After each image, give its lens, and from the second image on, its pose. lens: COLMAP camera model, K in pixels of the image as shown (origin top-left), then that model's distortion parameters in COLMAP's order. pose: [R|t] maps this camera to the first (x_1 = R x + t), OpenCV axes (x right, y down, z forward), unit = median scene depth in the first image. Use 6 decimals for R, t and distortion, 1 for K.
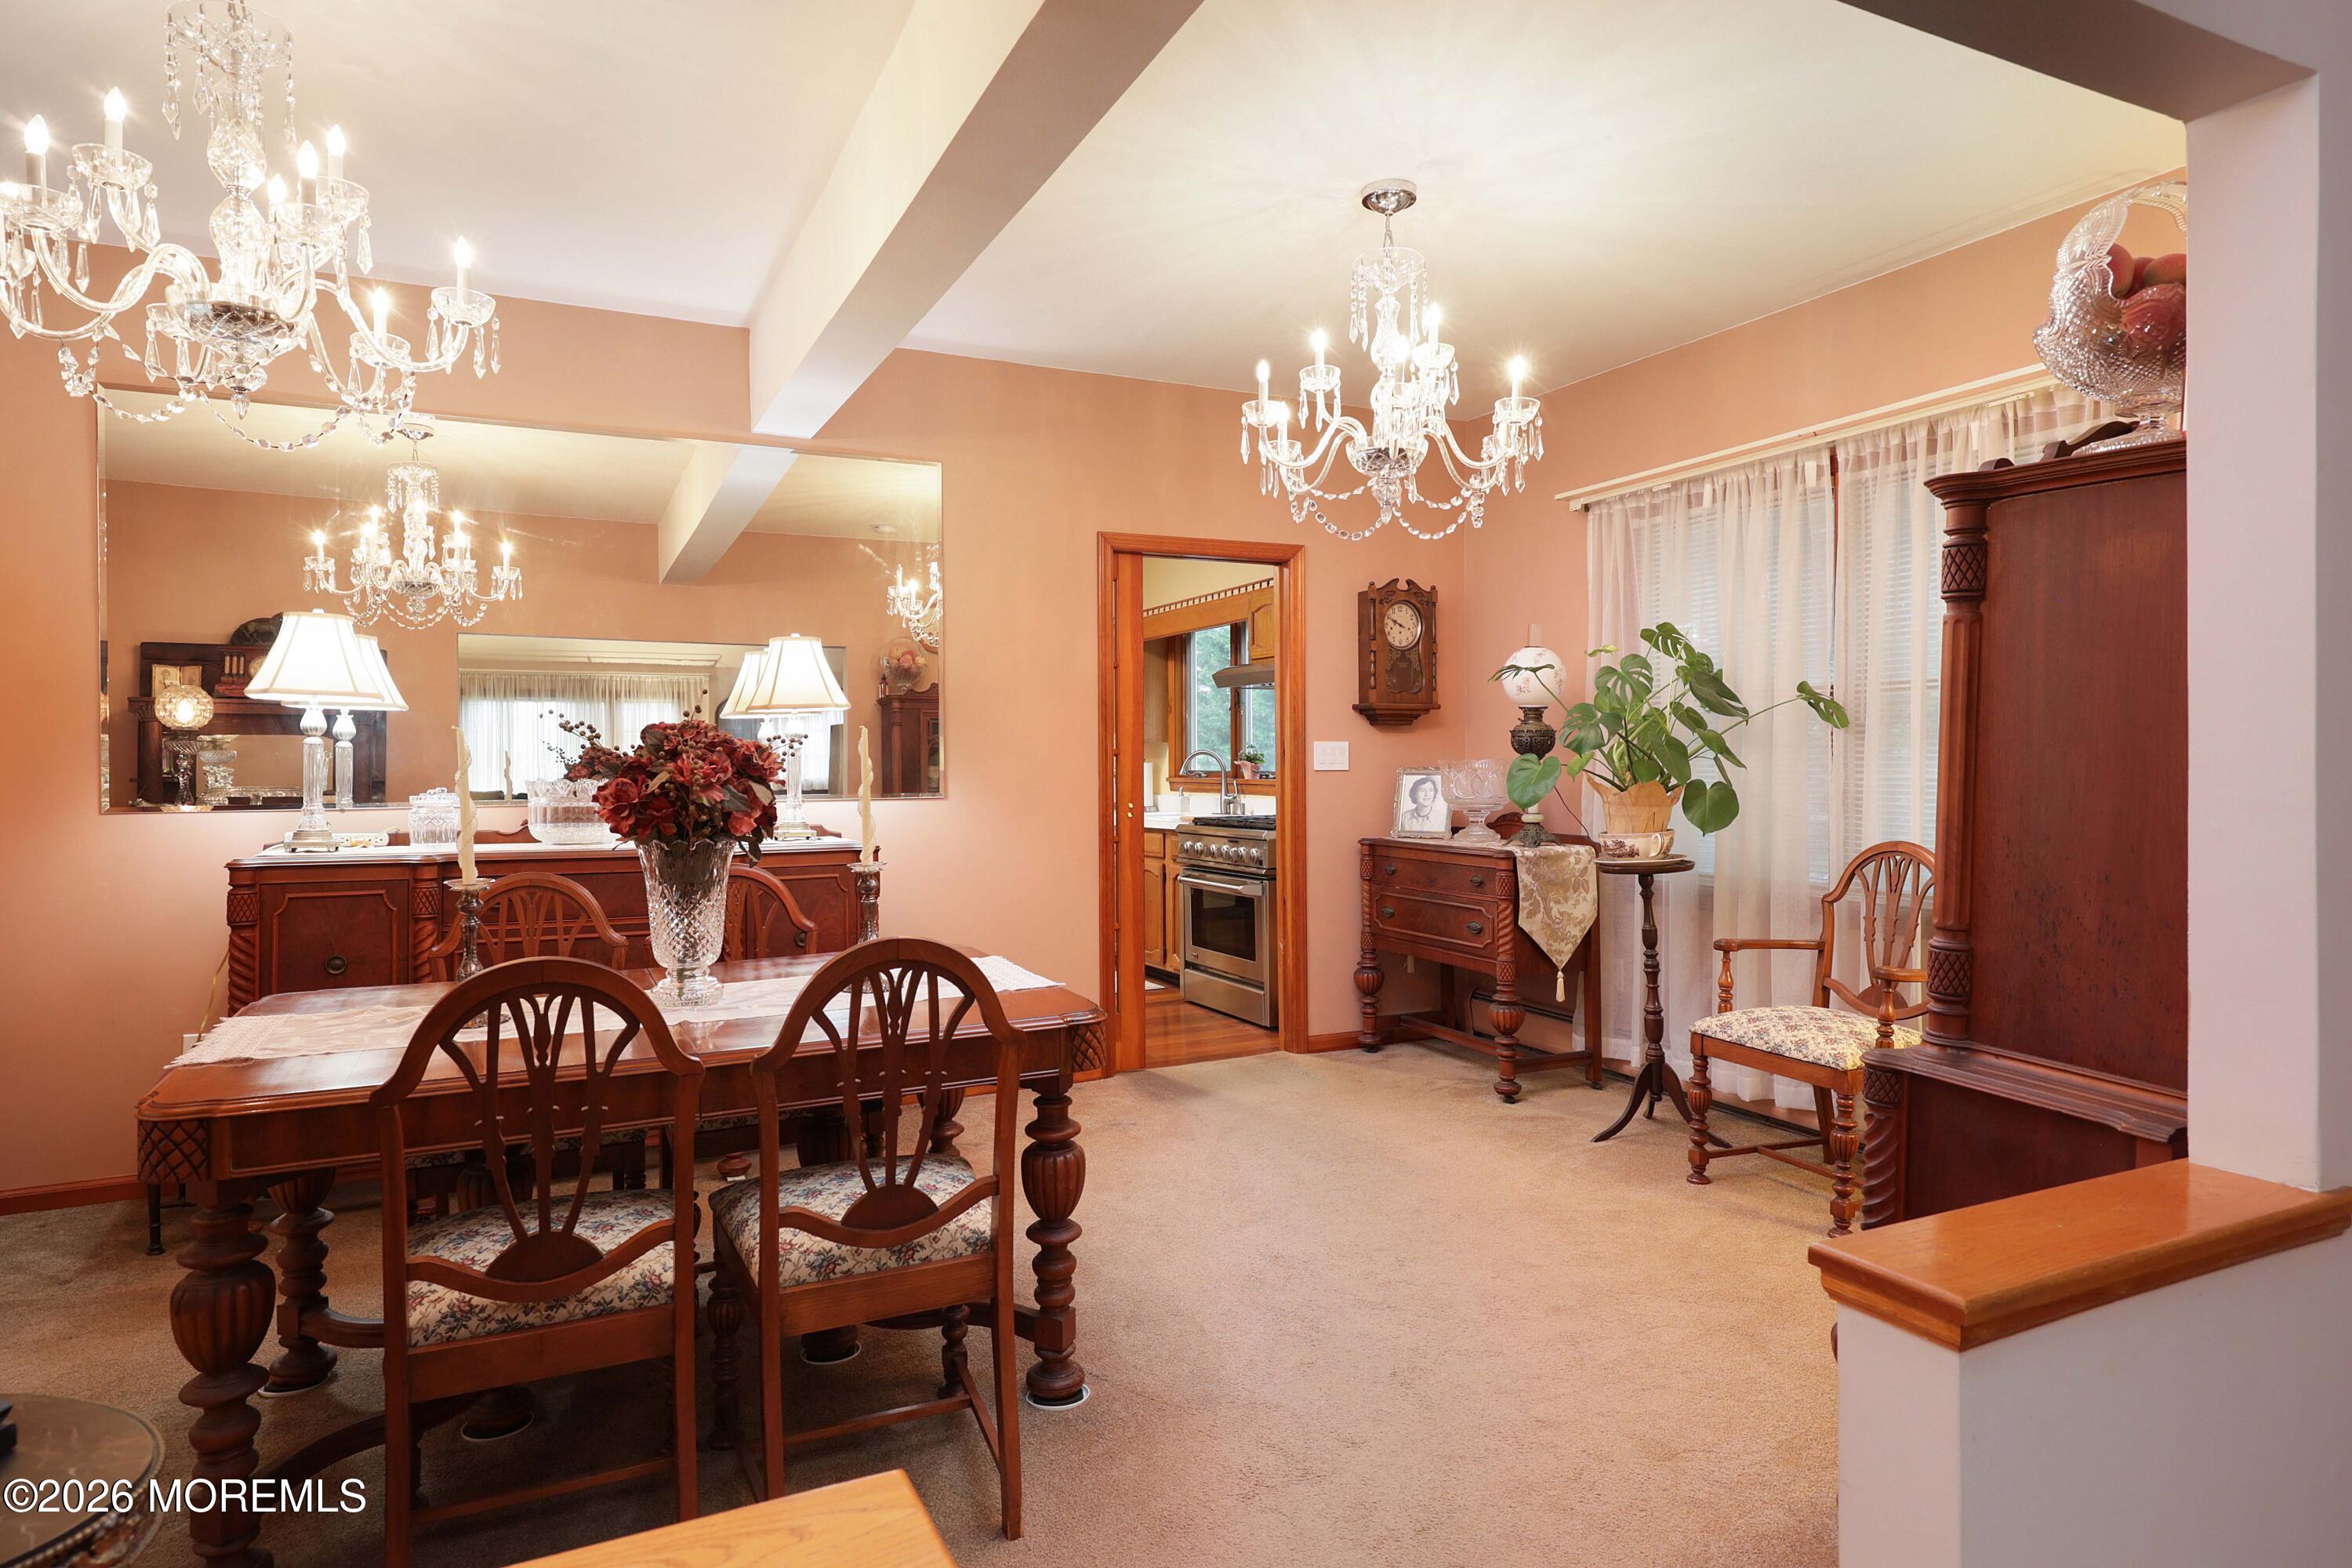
lens RADIAL K [[1319.1, 0, 1168.6], [0, 1319.1, 755.3], [0, 0, 1]] dist [0.001316, 0.001150]
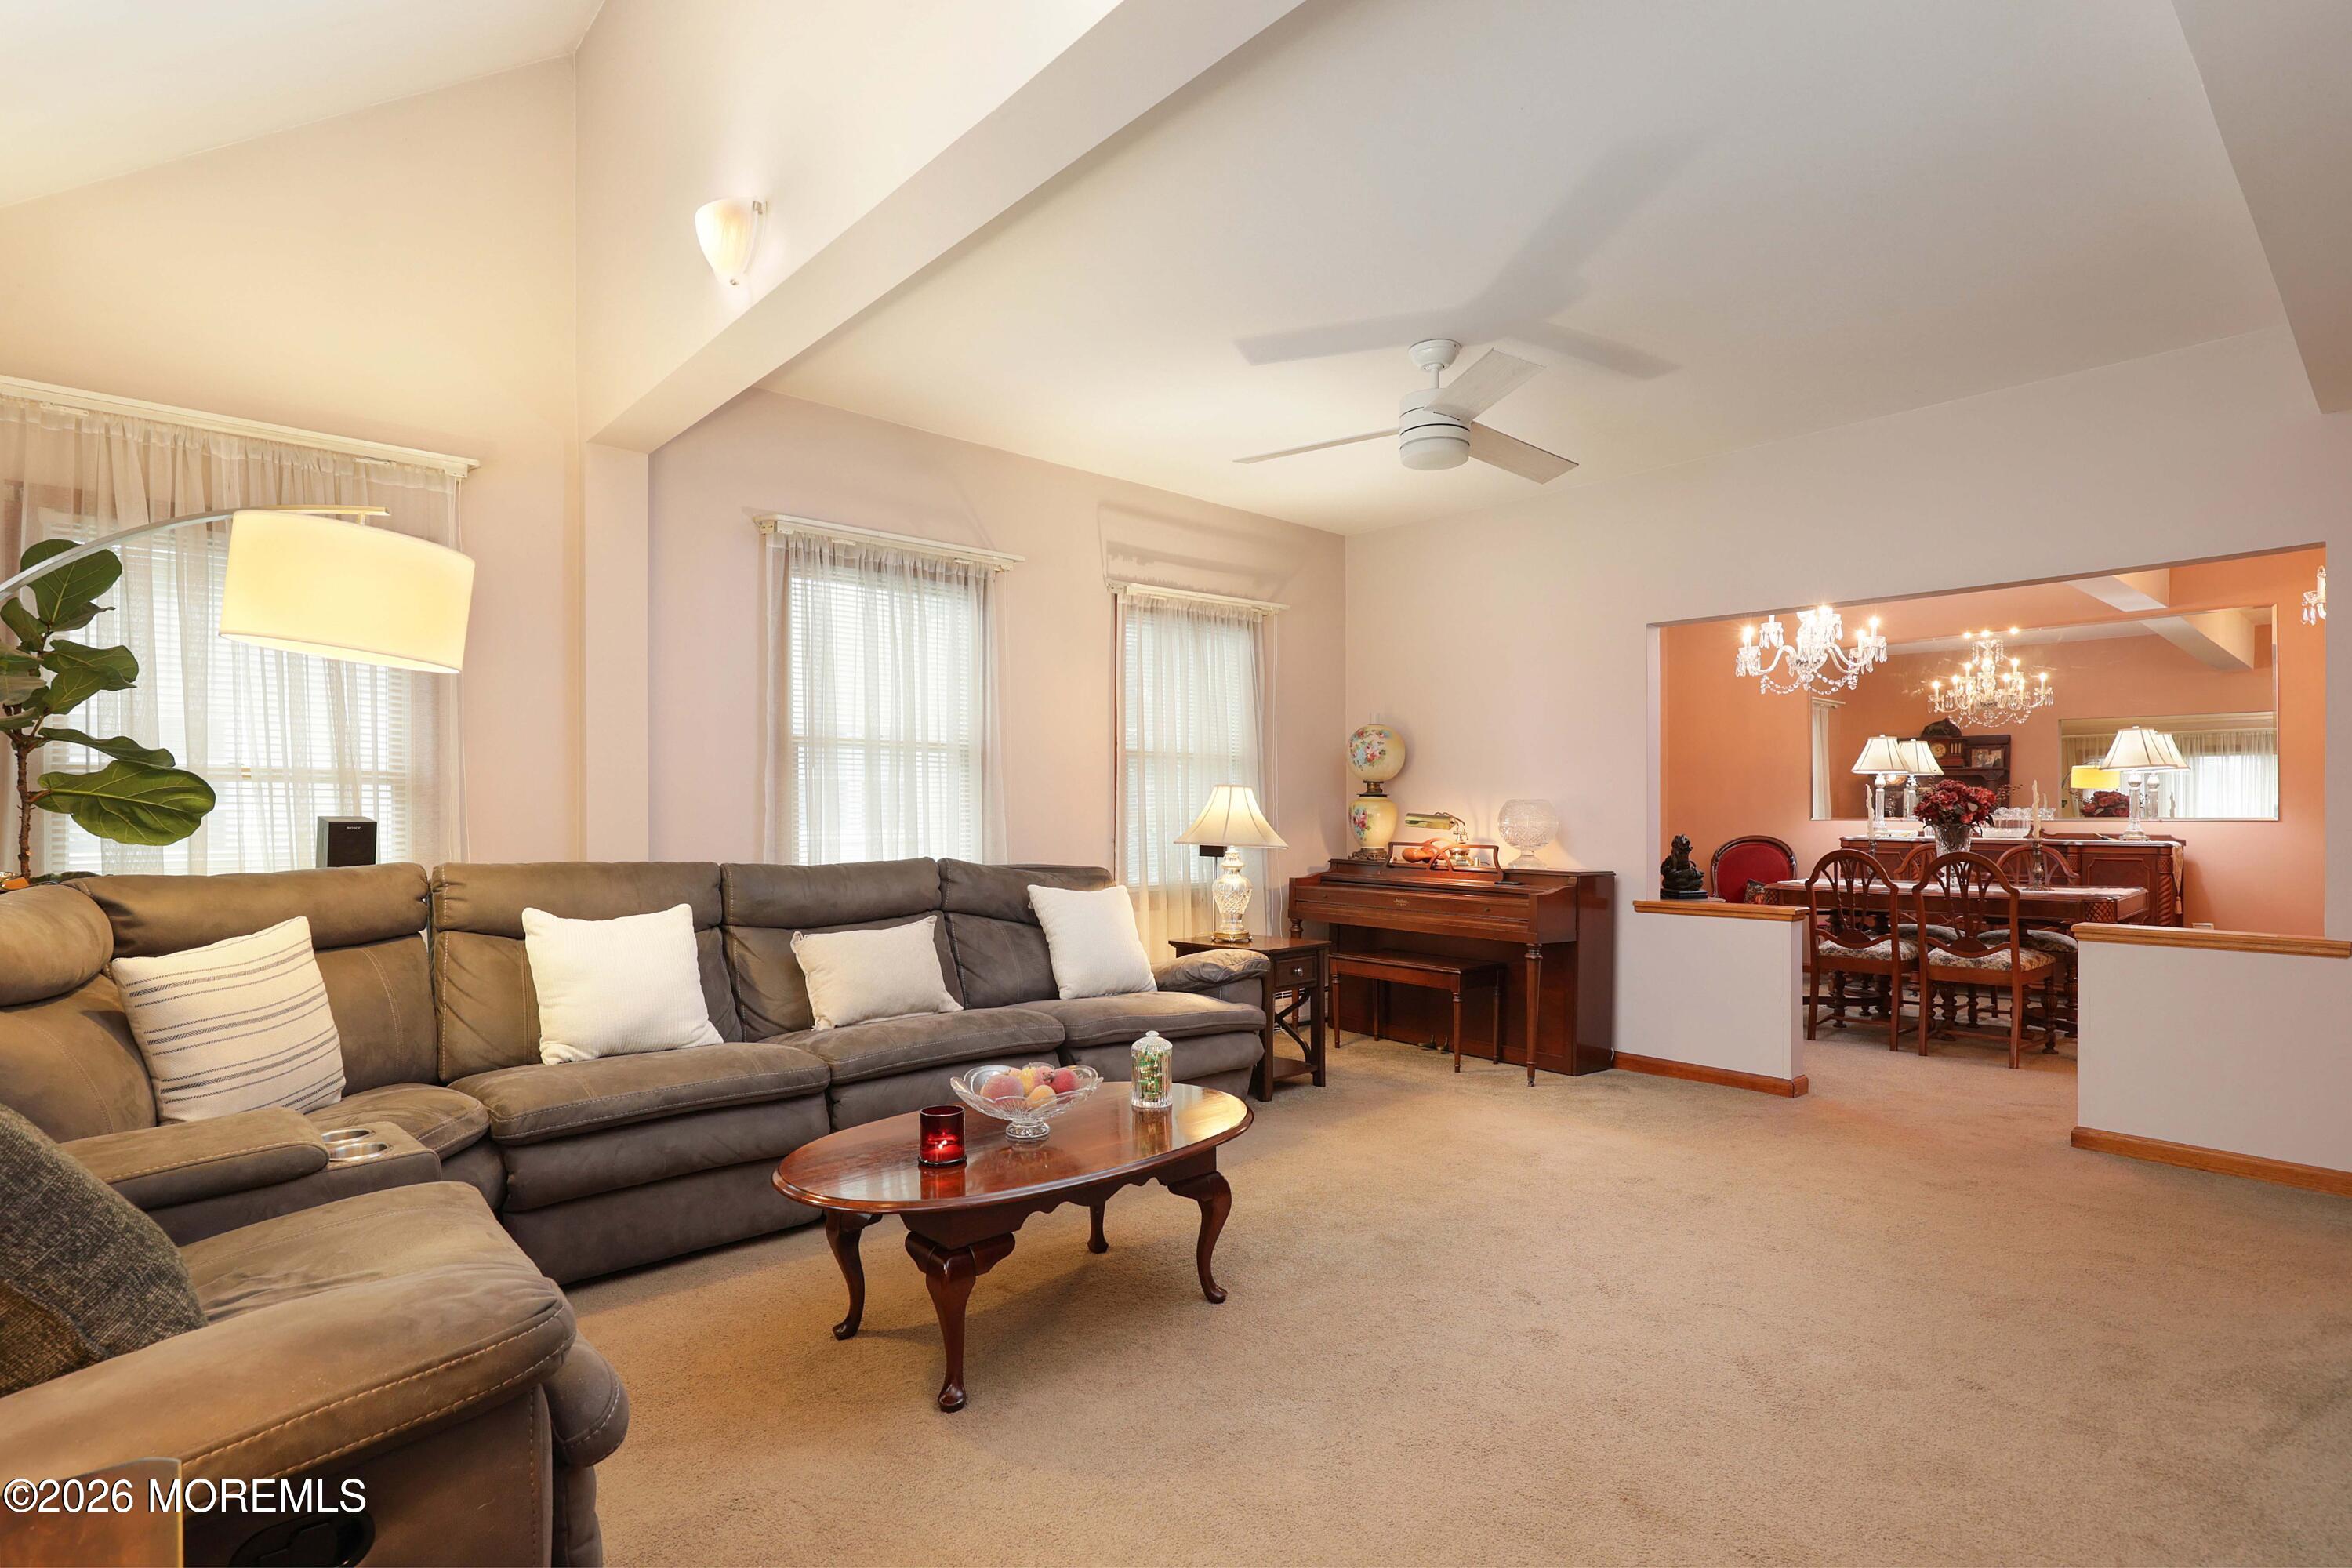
lens RADIAL K [[1148.0, 0, 1178.6], [0, 1148.0, 823.3], [0, 0, 1]] dist [-0.000322, -0.000101]
pose [[0.280800, 0.014218, -0.959661, 0.788007], [0.001402, 0.999883, 0.015224, 0.012603], [0.959765, -0.005621, 0.280747, -0.638072]]
